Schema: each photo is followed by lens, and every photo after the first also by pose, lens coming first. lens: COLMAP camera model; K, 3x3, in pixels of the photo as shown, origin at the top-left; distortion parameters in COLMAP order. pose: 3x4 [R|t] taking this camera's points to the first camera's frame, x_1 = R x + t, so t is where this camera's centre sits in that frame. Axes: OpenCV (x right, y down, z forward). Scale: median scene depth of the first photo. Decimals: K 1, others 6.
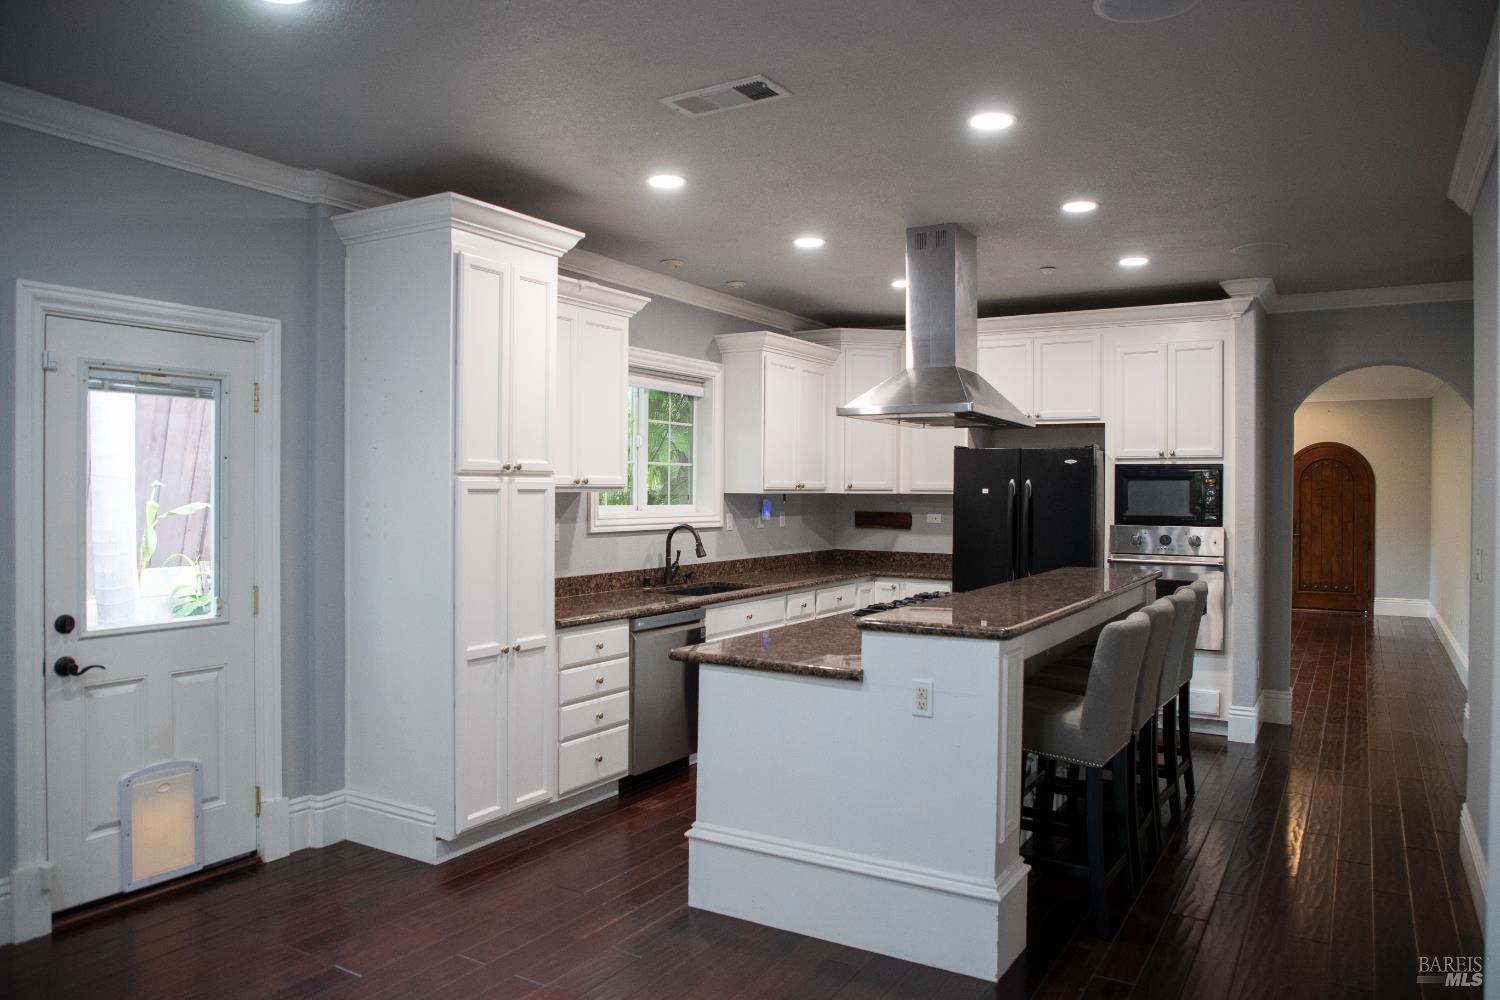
lens RADIAL K [[1030.9, 0, 746.0], [0, 1030.9, 491.2], [0, 0, 1]] dist [-0.075567, 0.040687]
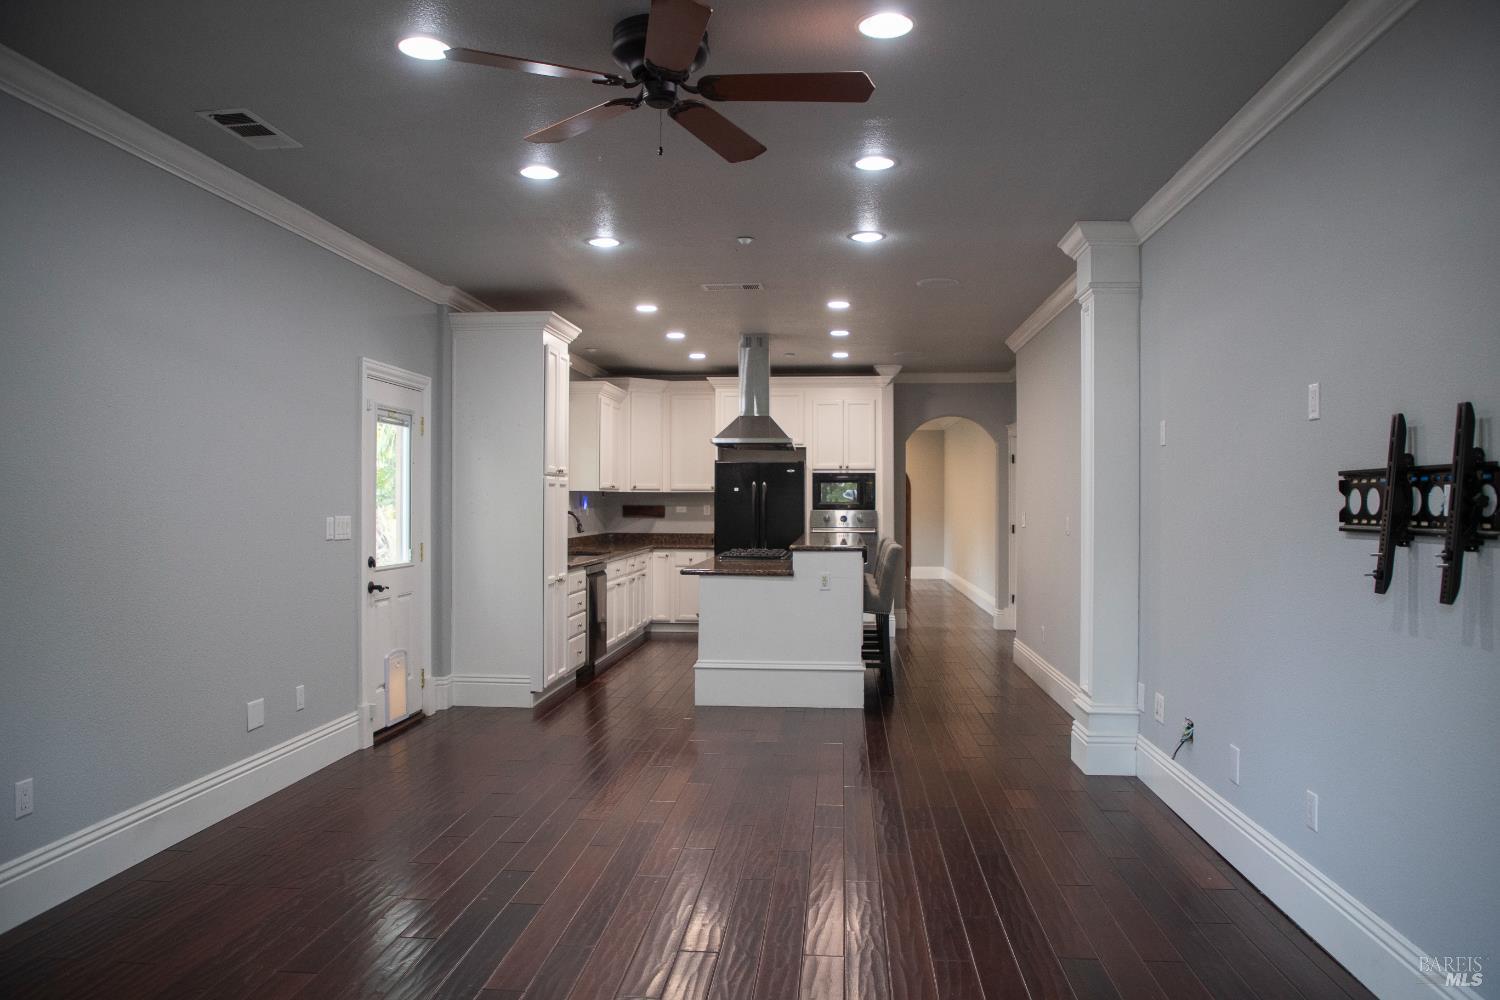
lens RADIAL K [[1030.9, 0, 746.0], [0, 1030.9, 491.2], [0, 0, 1]] dist [-0.075567, 0.040687]
pose [[0.897474, 0.000334, 0.441067, -0.475839], [0.003886, 0.999955, -0.008663, 0.017300], [-0.441050, 0.009489, 0.897433, -0.438668]]
